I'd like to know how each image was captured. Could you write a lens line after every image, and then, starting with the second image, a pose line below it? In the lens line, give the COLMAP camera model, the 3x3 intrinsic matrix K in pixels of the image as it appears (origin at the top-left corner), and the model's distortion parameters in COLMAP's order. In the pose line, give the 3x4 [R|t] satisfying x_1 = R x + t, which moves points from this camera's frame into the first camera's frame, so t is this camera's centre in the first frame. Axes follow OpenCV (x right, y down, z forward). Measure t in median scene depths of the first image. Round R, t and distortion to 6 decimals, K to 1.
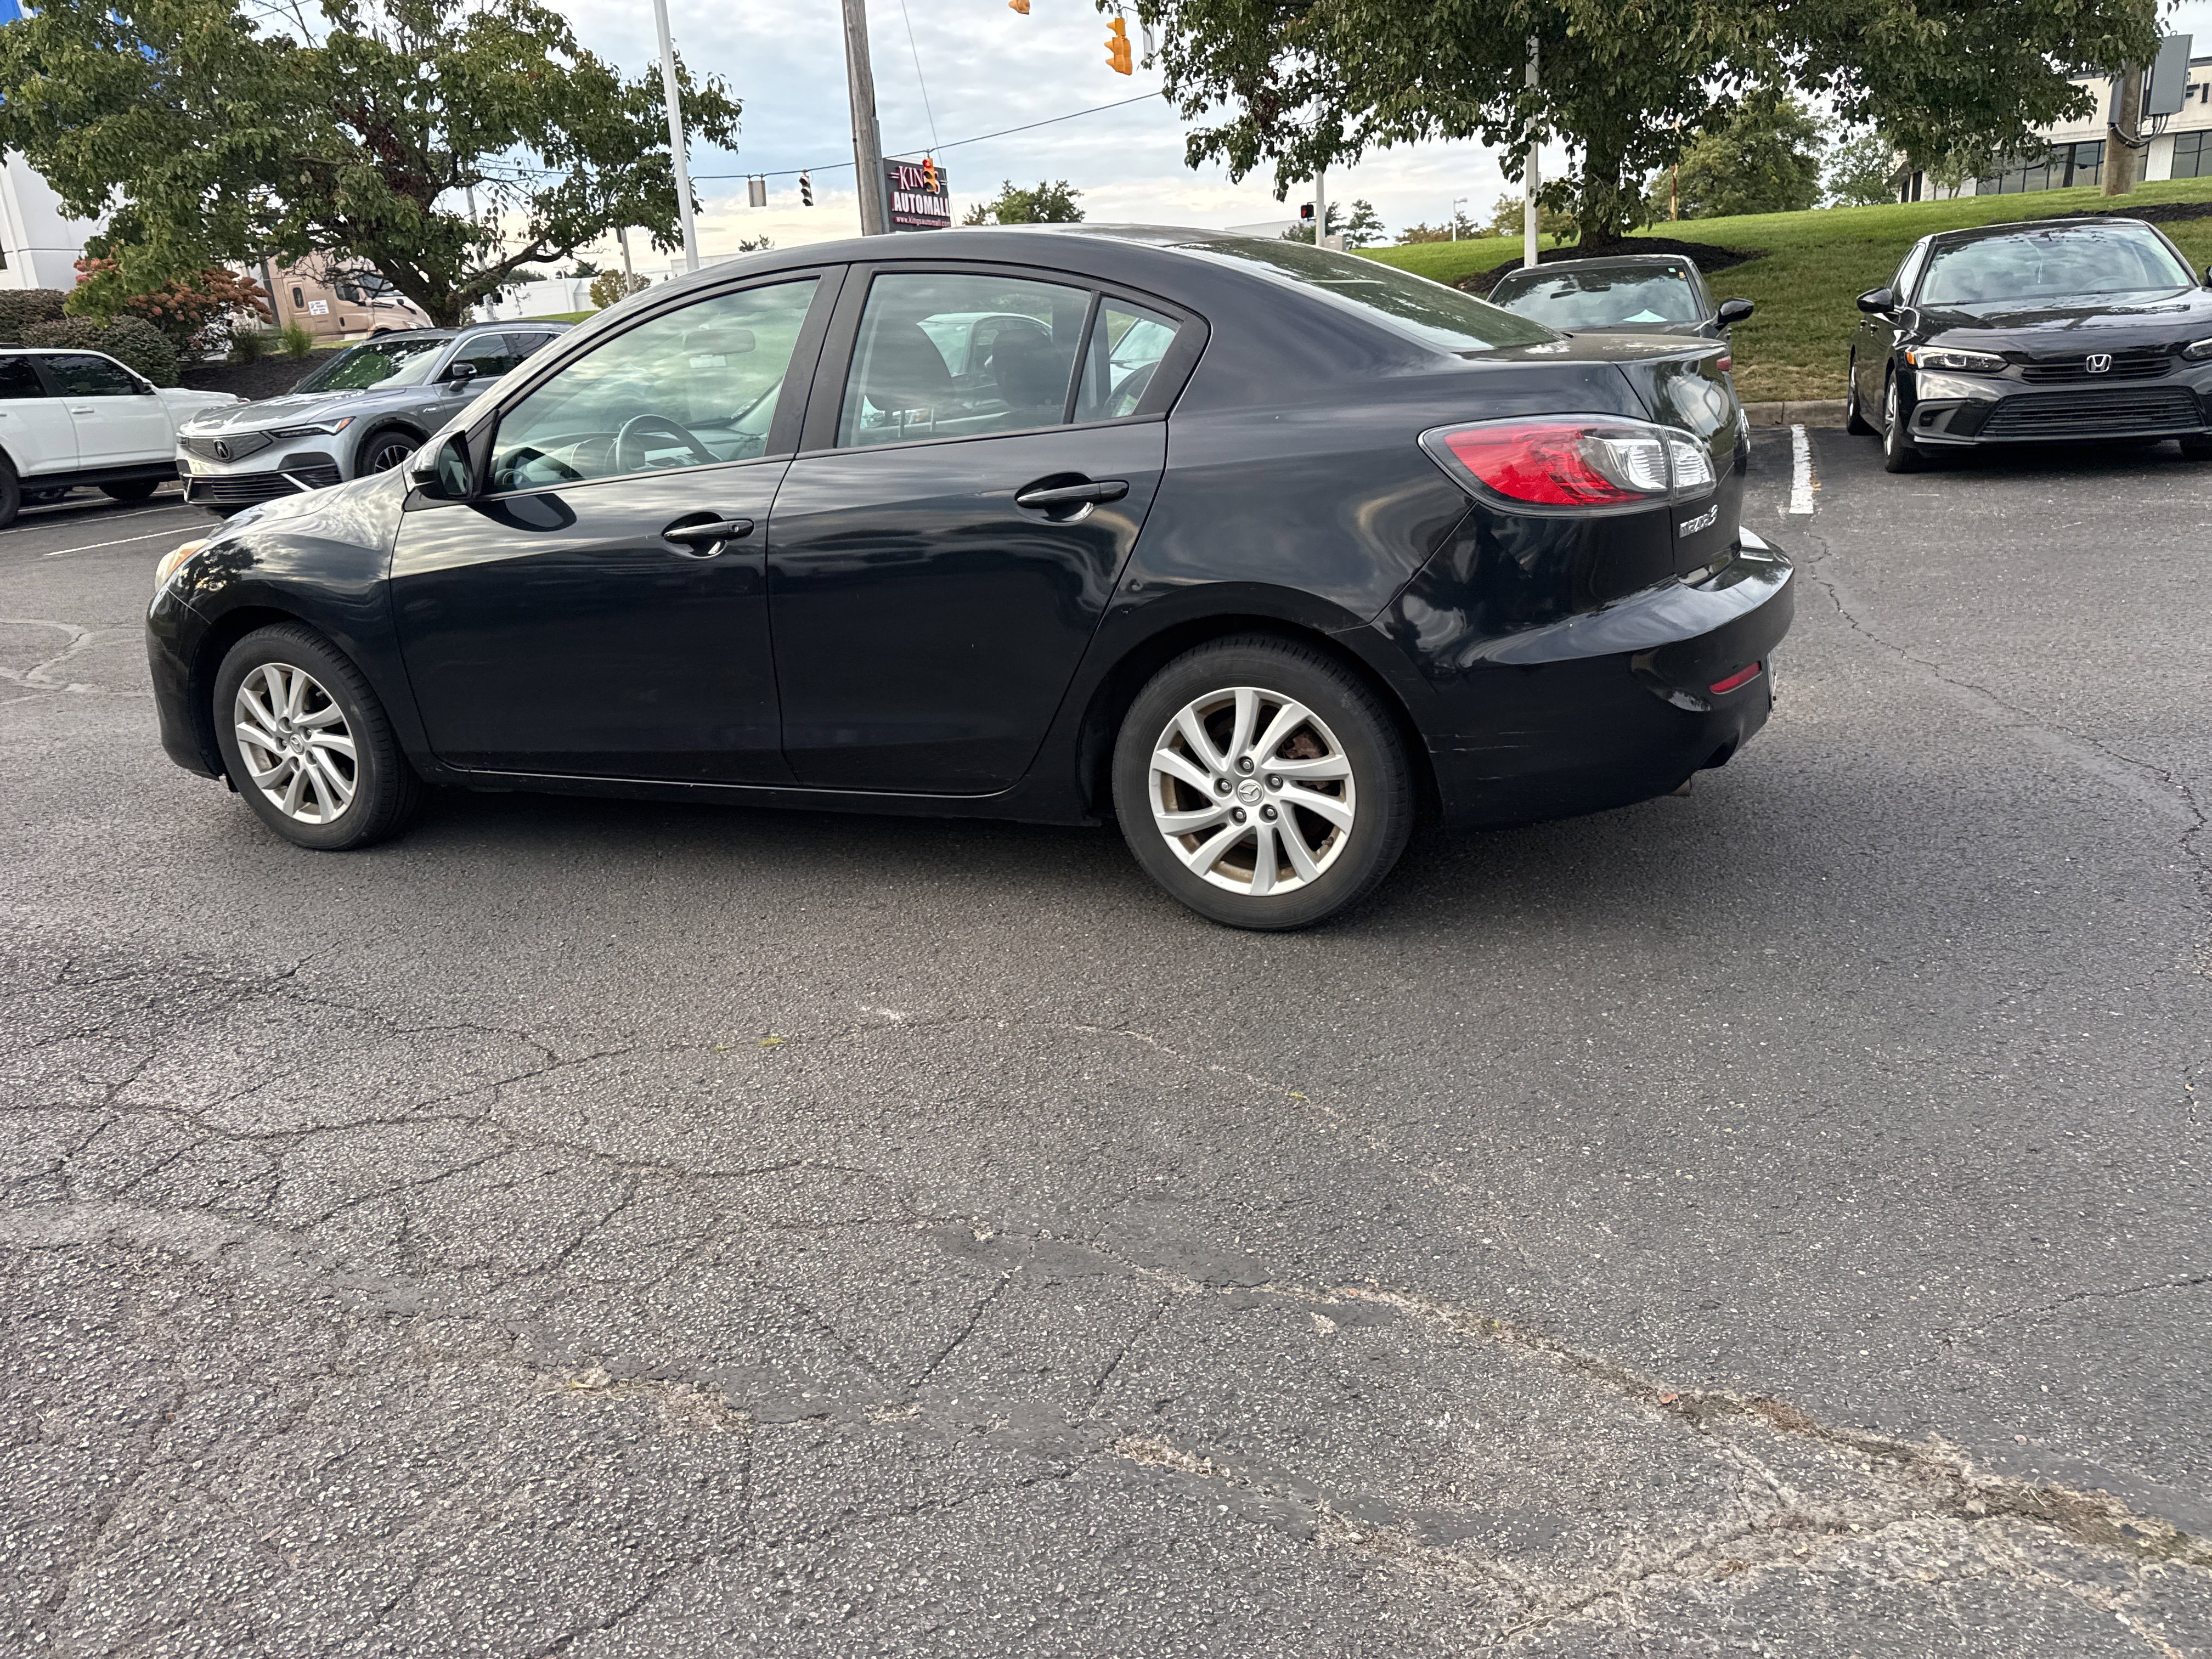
lens RADIAL K [[1602.2, 0, 1102.4], [0, 1602.2, 834.0], [0, 0, 1]] dist [0.016846, -0.019797]
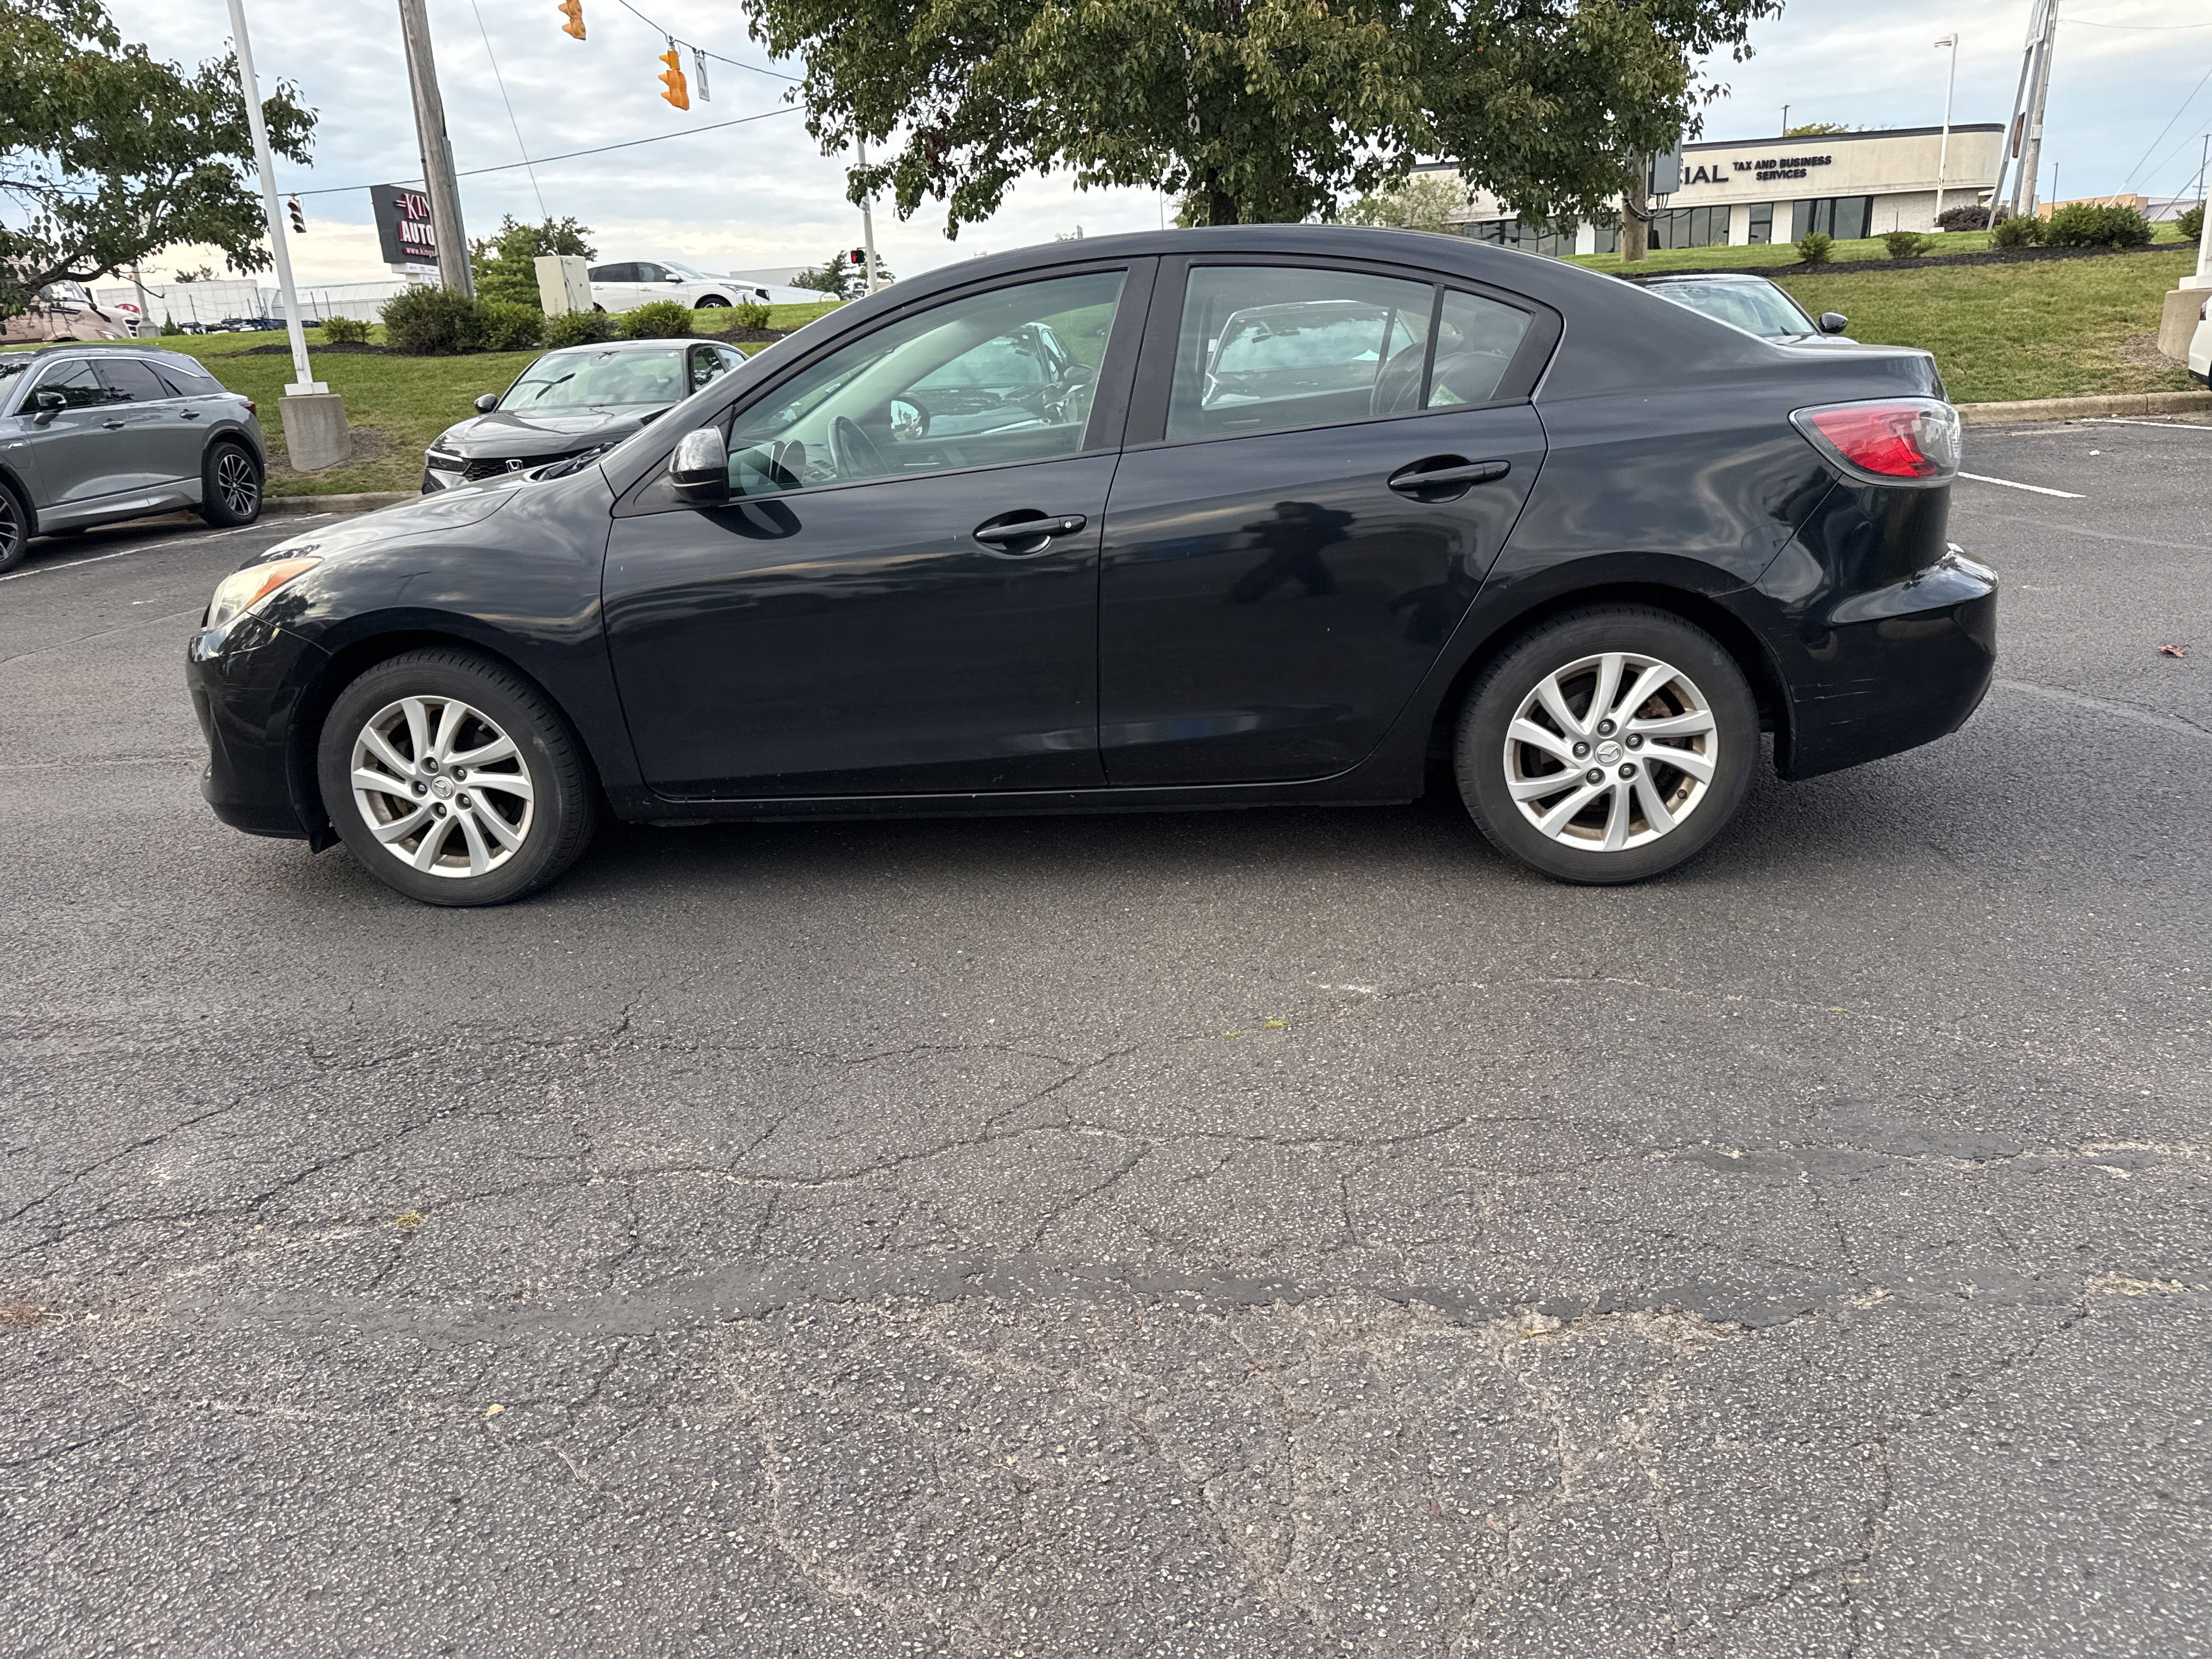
lens RADIAL K [[1617.4, 0, 1099.8], [0, 1617.4, 842.2], [0, 0, 1]] dist [0.012825, -0.013459]
pose [[0.952978, -0.074184, 0.293820, -0.160317], [0.081911, 0.996540, -0.014062, 0.005953], [-0.291761, 0.037468, 0.955757, 0.019669]]
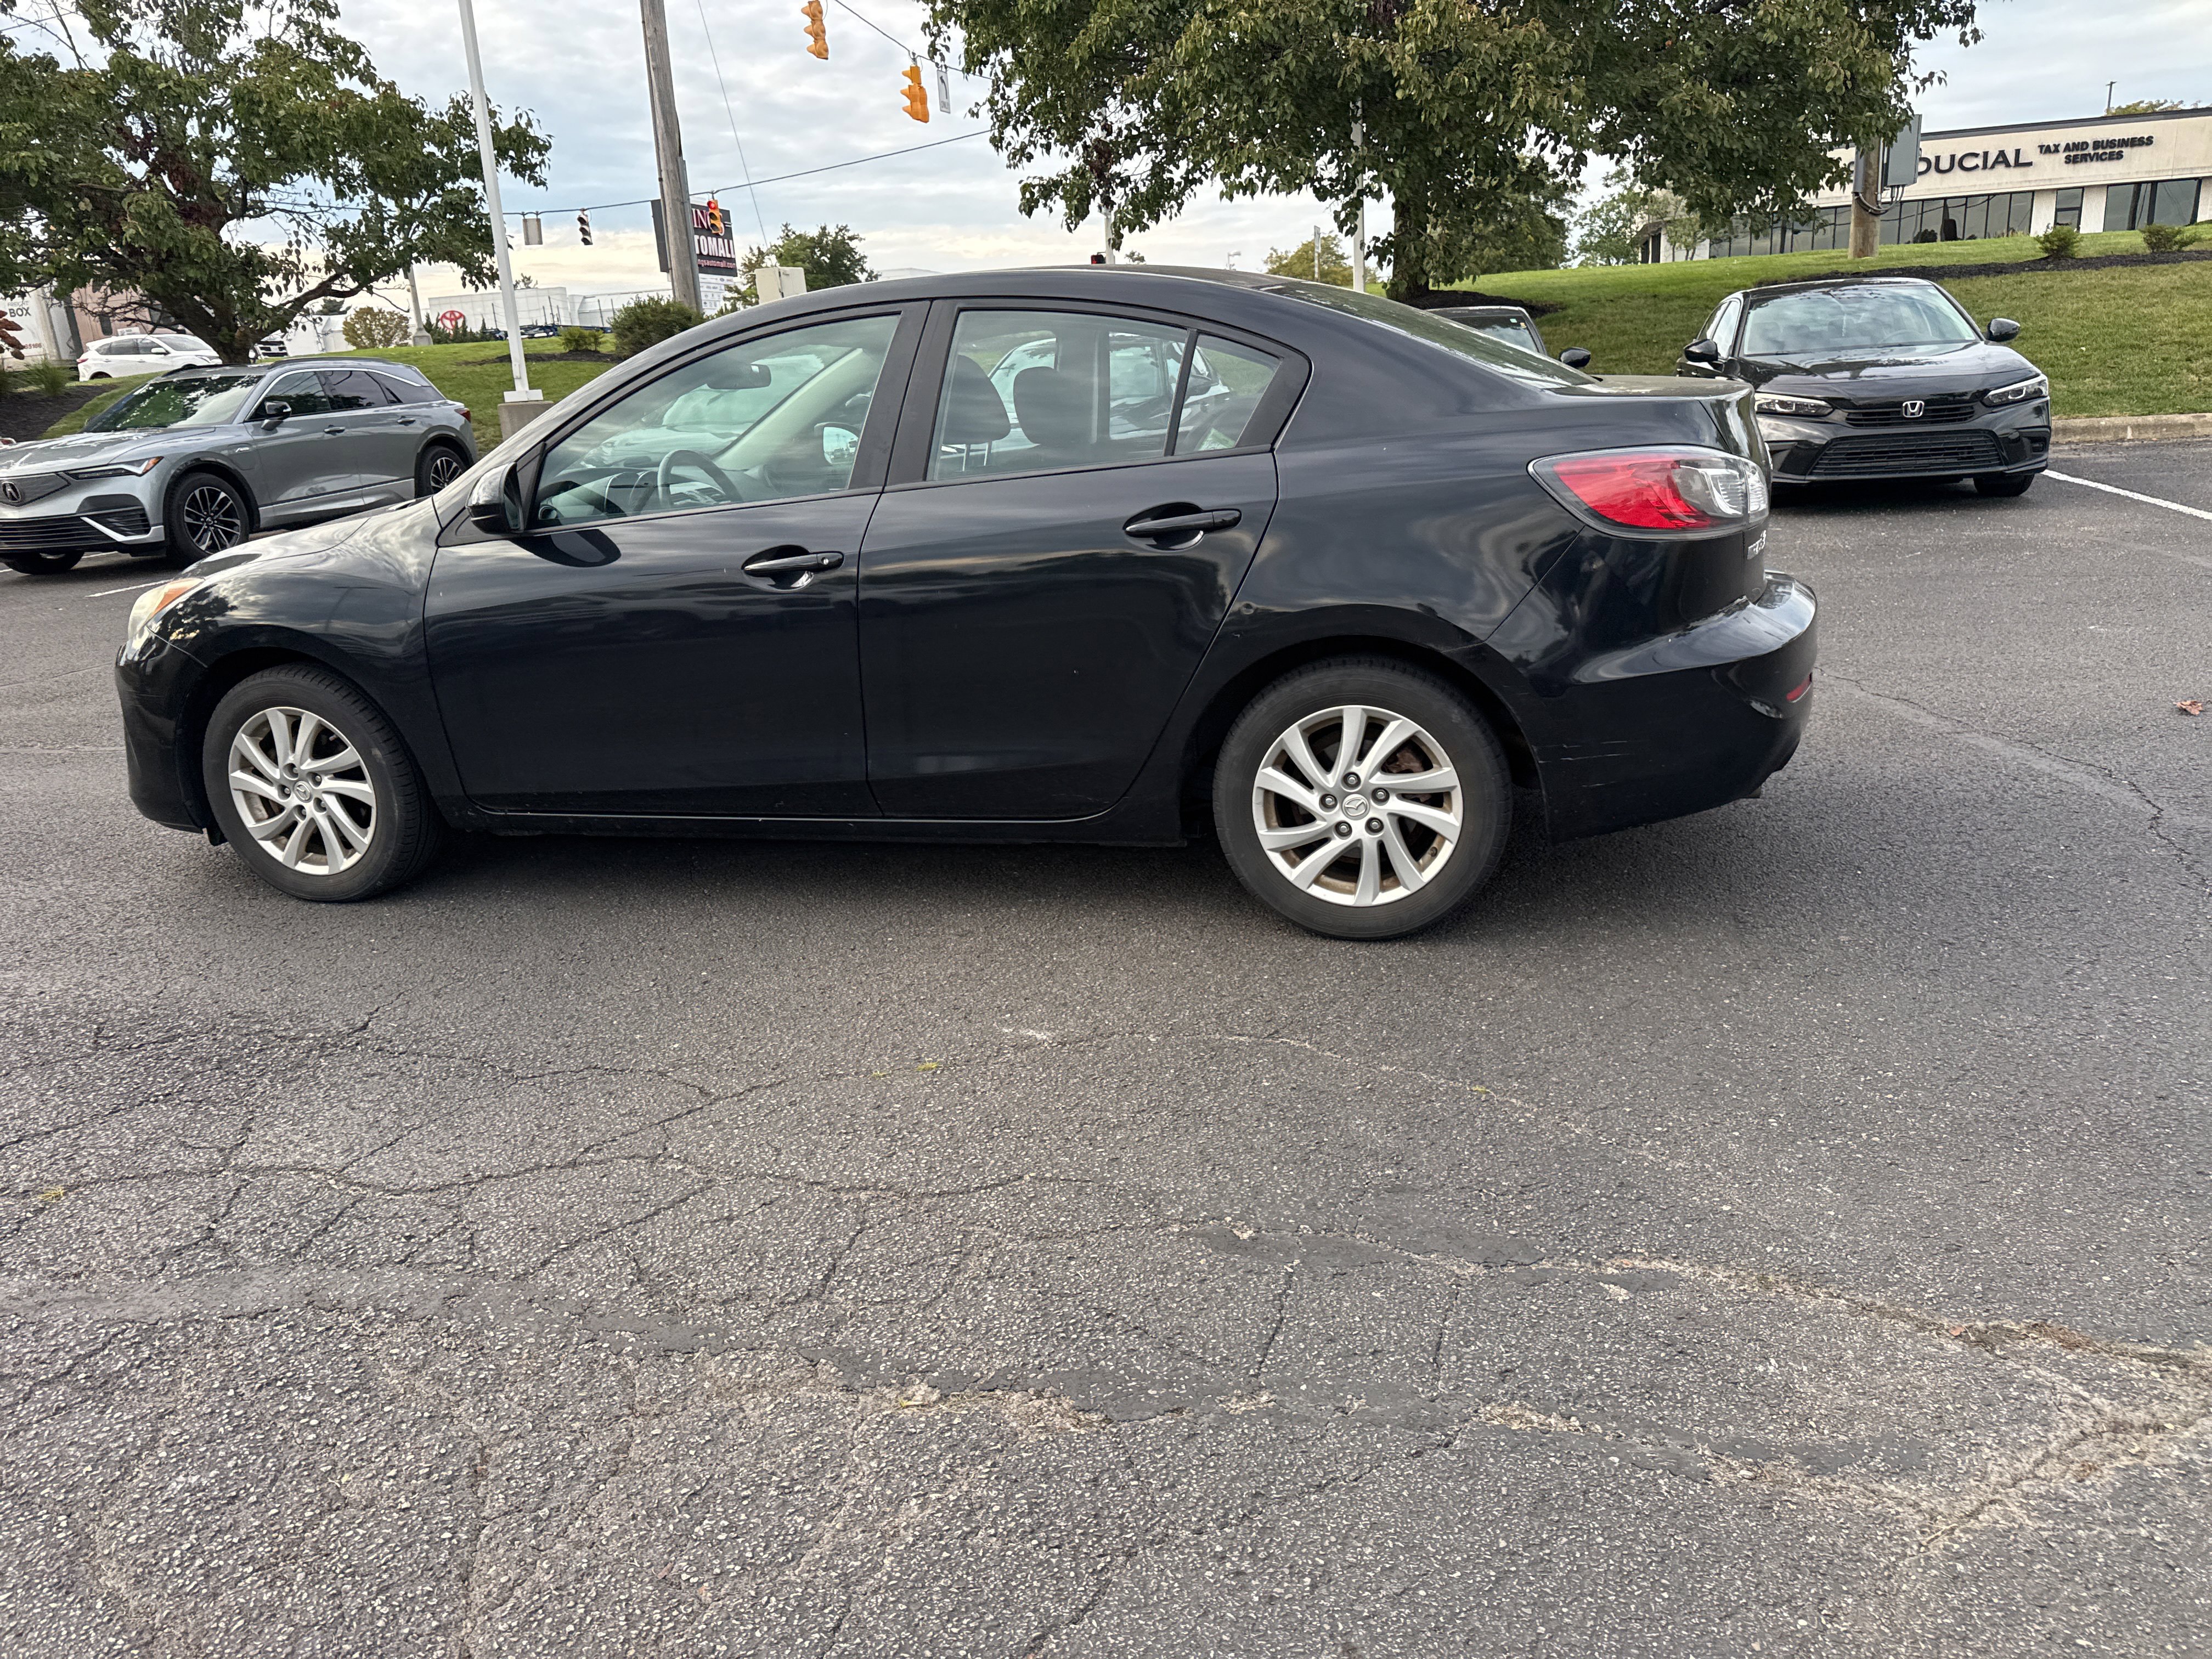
lens RADIAL K [[1606.5, 0, 1100.5], [0, 1606.5, 831.2], [0, 0, 1]] dist [0.018833, -0.020759]
pose [[0.990242, -0.030304, 0.136022, -0.062318], [0.034156, 0.999076, -0.026074, 0.003296], [-0.135106, 0.030466, 0.990363, -0.003565]]
